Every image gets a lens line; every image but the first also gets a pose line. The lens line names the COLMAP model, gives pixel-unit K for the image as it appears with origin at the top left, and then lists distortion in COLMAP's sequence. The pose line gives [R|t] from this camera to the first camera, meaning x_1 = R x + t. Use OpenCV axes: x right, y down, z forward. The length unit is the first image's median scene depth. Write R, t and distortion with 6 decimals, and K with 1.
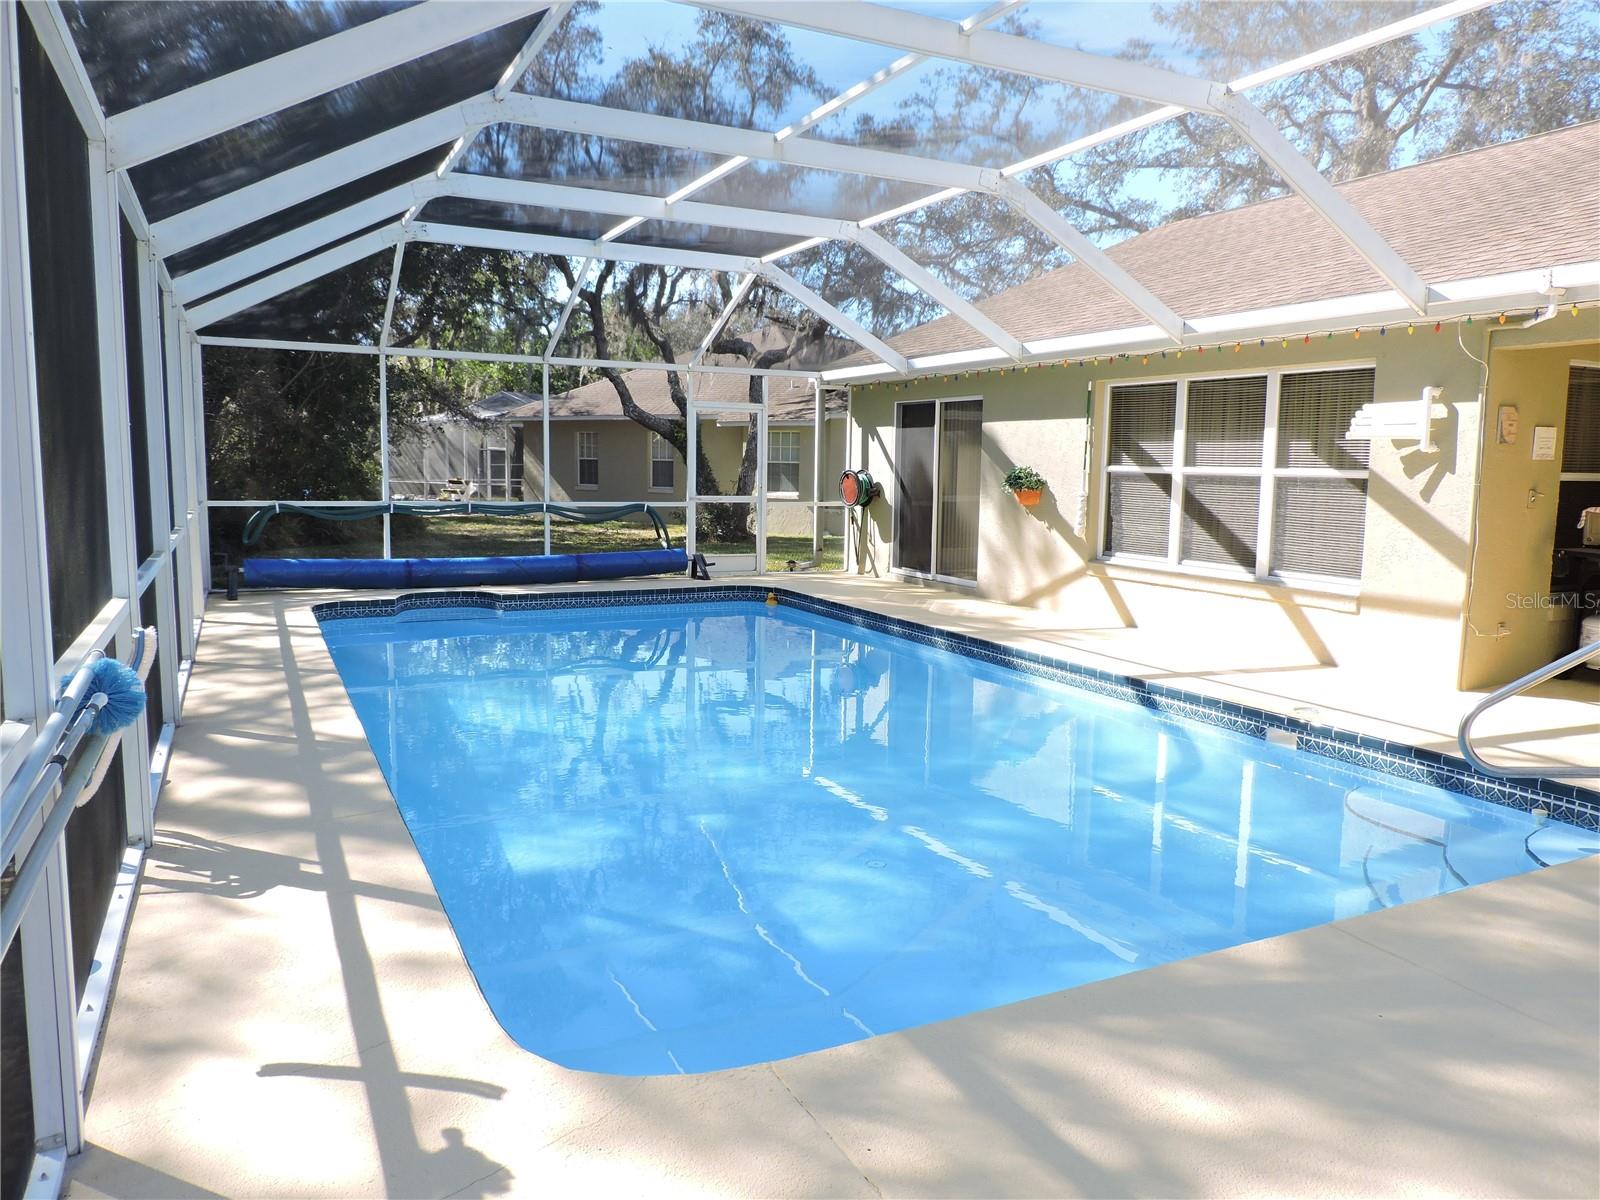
lens RADIAL K [[1136.0, 0, 811.3], [0, 1136.0, 597.5], [0, 0, 1]] dist [-0.020825, 0.003050]
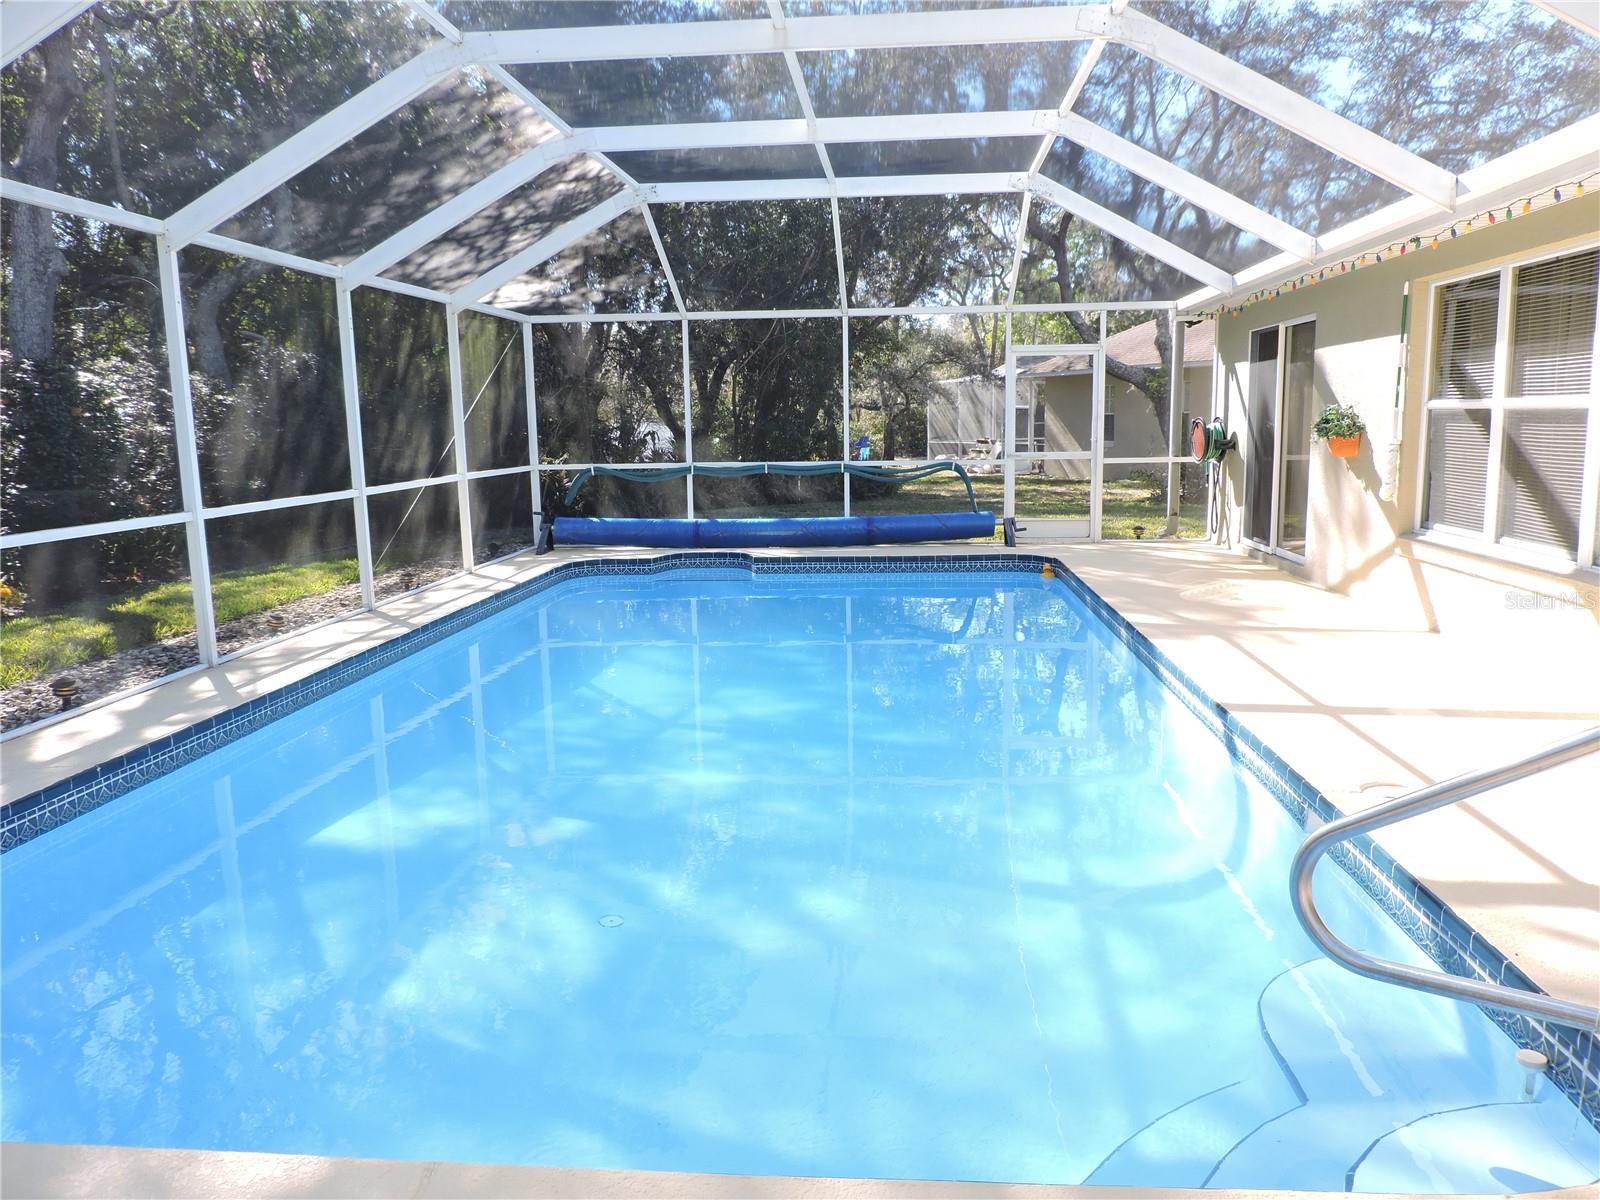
lens RADIAL K [[1136.0, 0, 801.8], [0, 1136.0, 600.1], [0, 0, 1]] dist [-0.020825, 0.003050]
pose [[0.852877, 0.049689, -0.519742, 0.274639], [-0.029513, 0.998458, 0.047024, -0.012612], [0.521277, -0.024767, 0.853028, 0.178680]]
